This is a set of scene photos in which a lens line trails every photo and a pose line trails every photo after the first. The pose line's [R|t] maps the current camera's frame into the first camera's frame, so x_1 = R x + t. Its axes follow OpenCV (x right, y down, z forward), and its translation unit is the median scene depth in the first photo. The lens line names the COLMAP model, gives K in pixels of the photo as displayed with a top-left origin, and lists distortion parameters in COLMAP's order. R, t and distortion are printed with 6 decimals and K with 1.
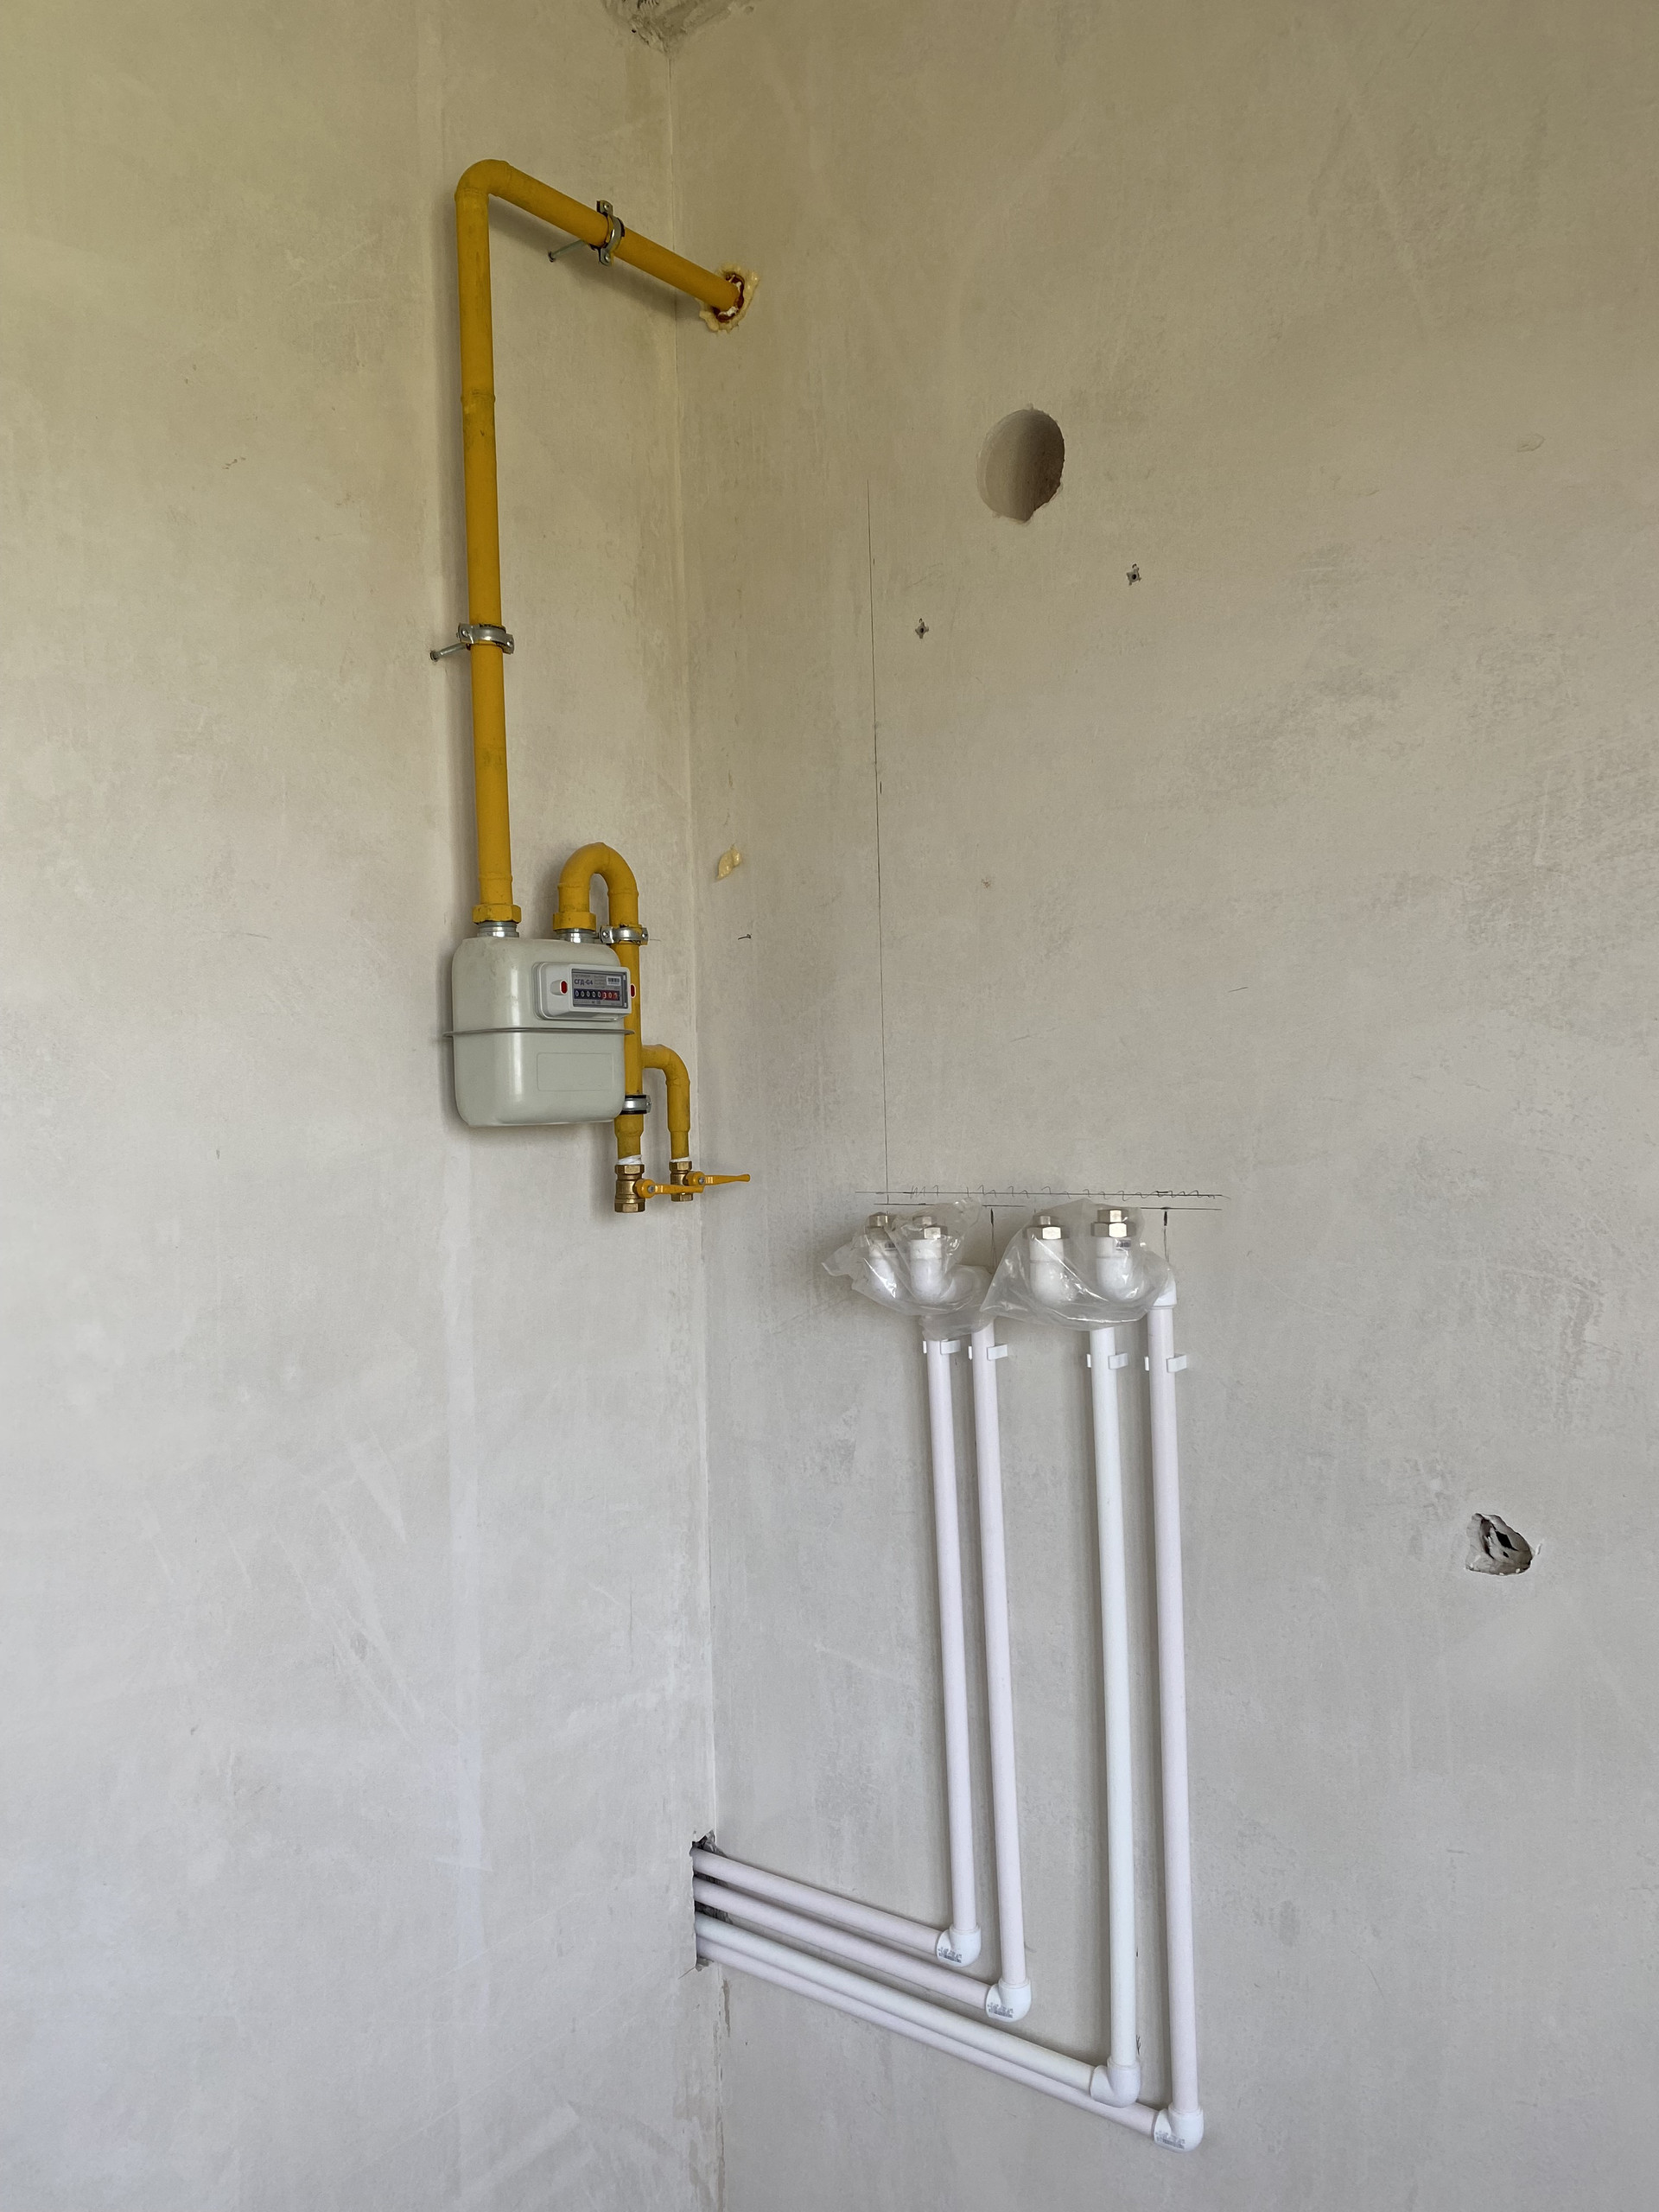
lens RADIAL K [[1677.4, 0, 803.4], [0, 1677.4, 1107.7], [0, 0, 1]] dist [0.072766, -0.073558]
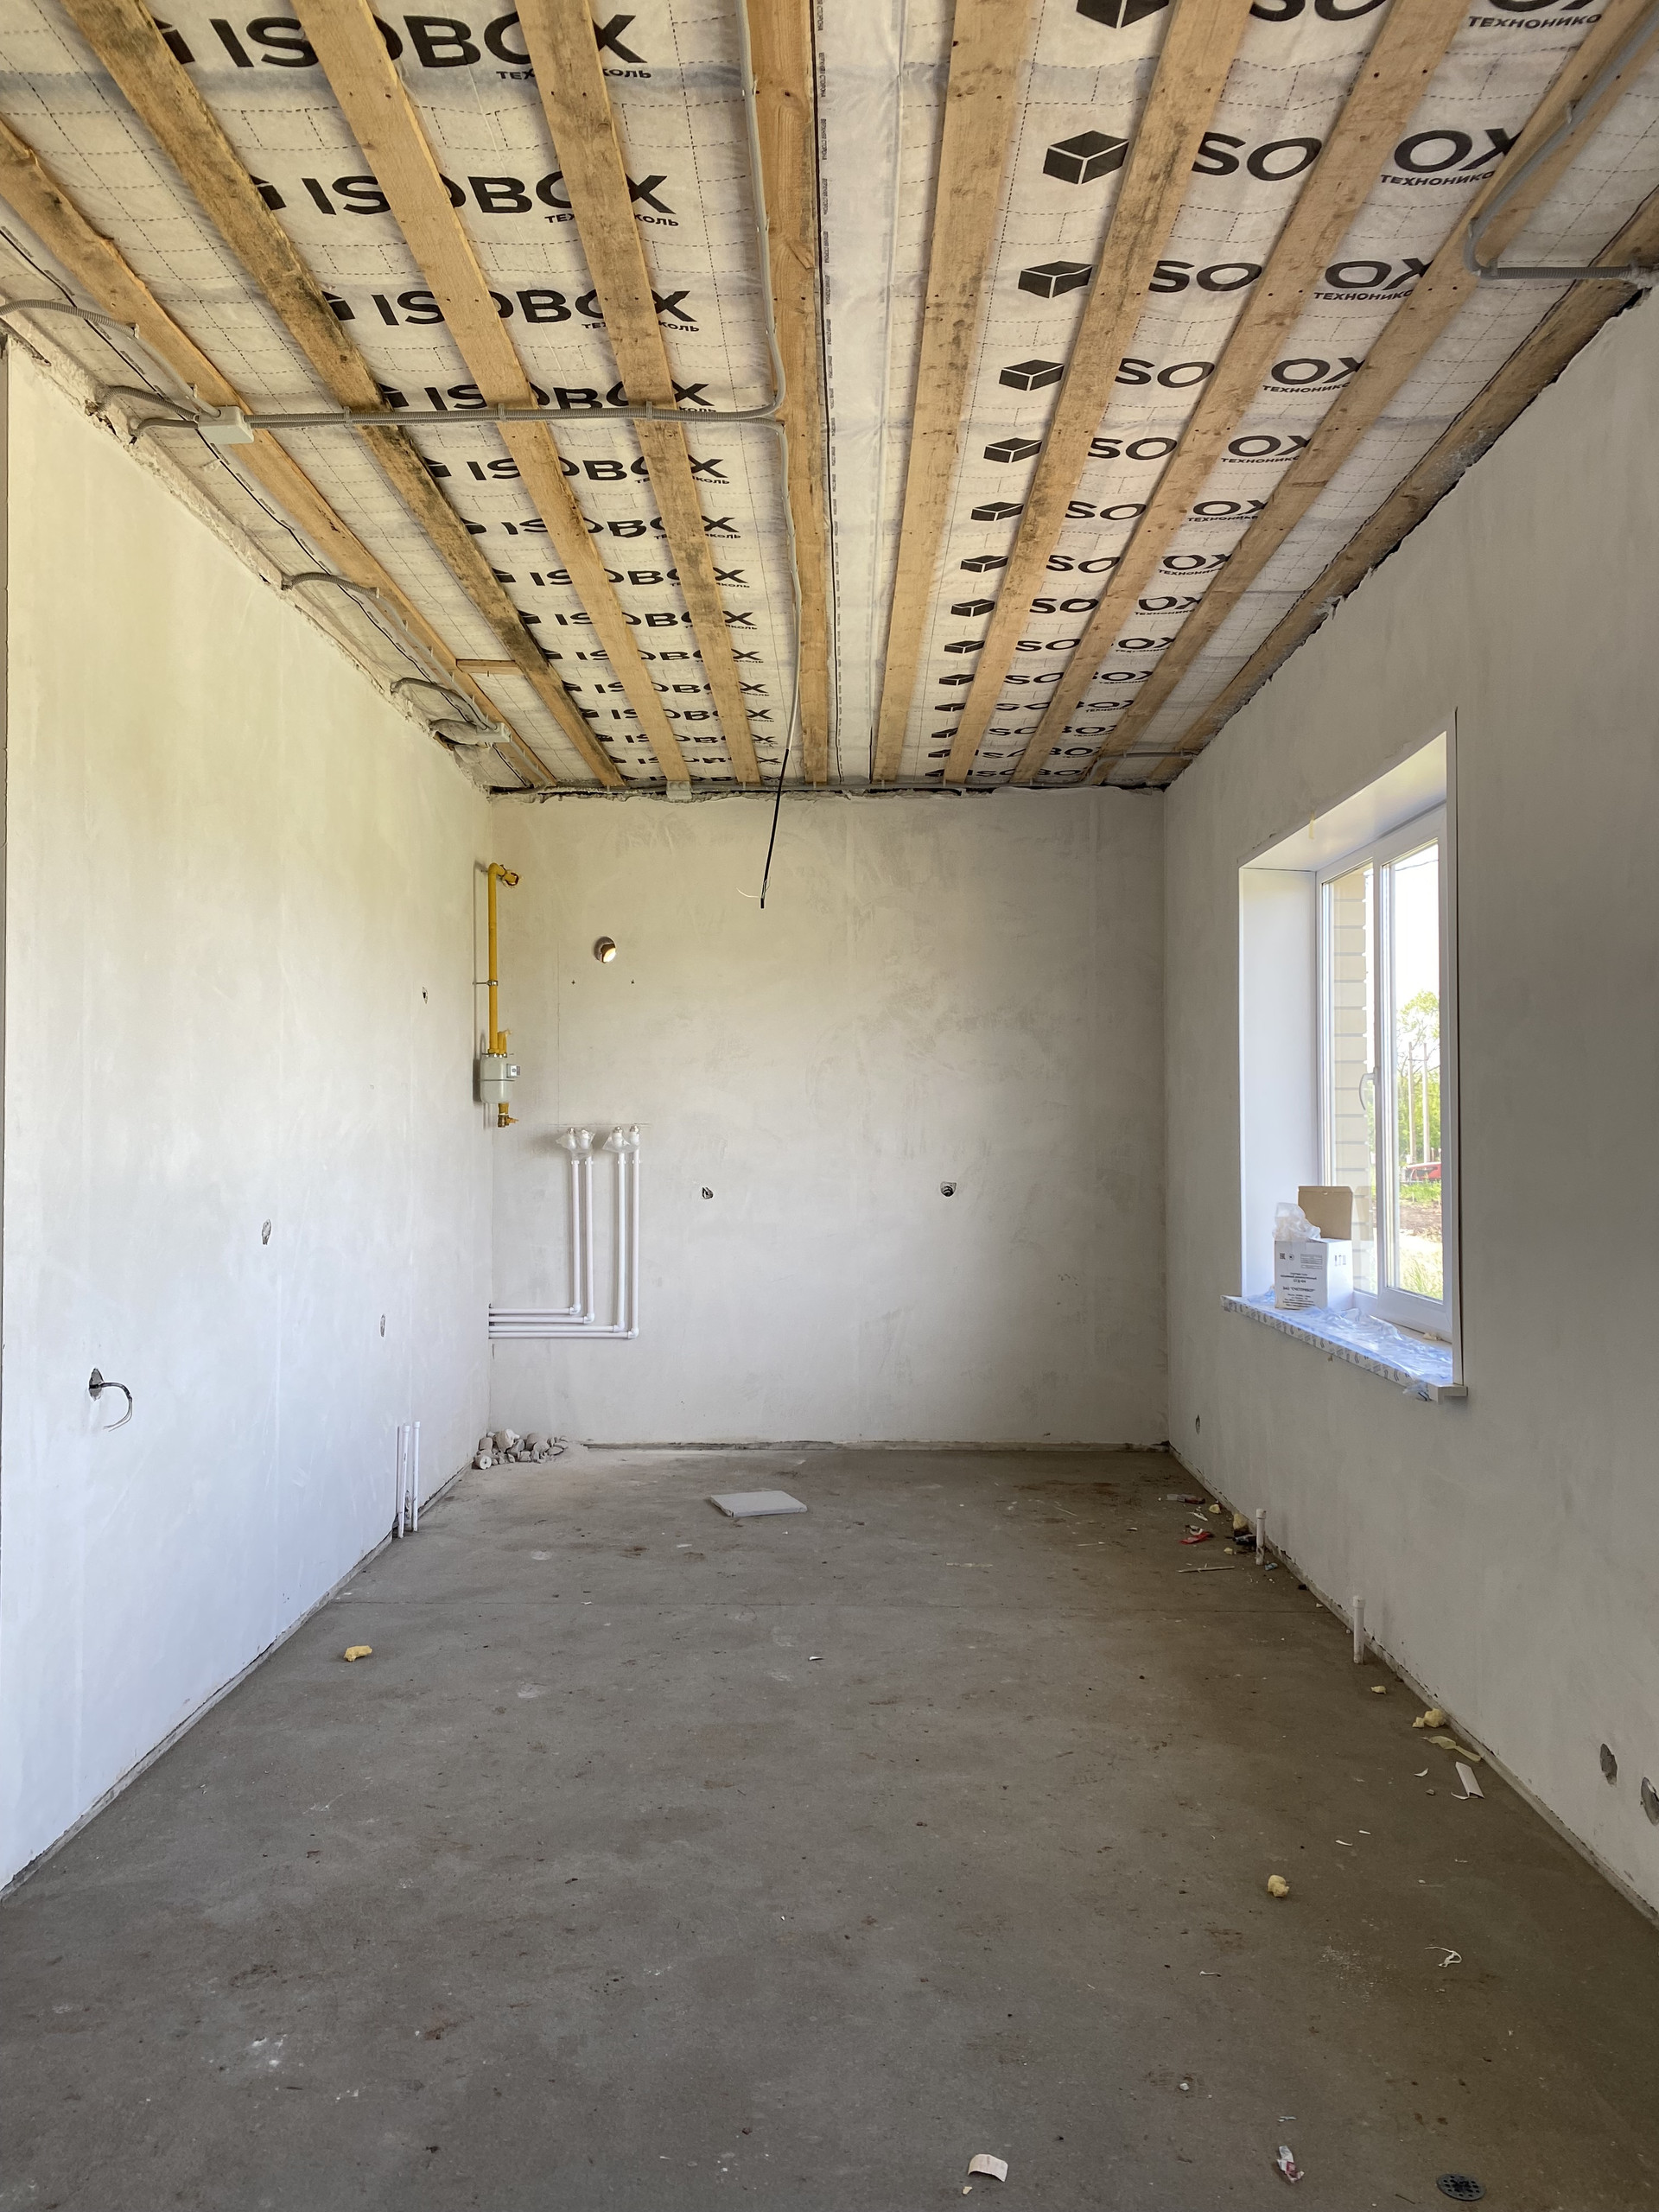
lens RADIAL K [[1677.4, 0, 803.4], [0, 1677.4, 1107.7], [0, 0, 1]] dist [0.072766, -0.073558]
pose [[0.786179, 0.038182, 0.616819, -2.041957], [-0.022875, 0.999204, -0.032696, 0.135659], [-0.617576, 0.011595, 0.786426, -2.581609]]
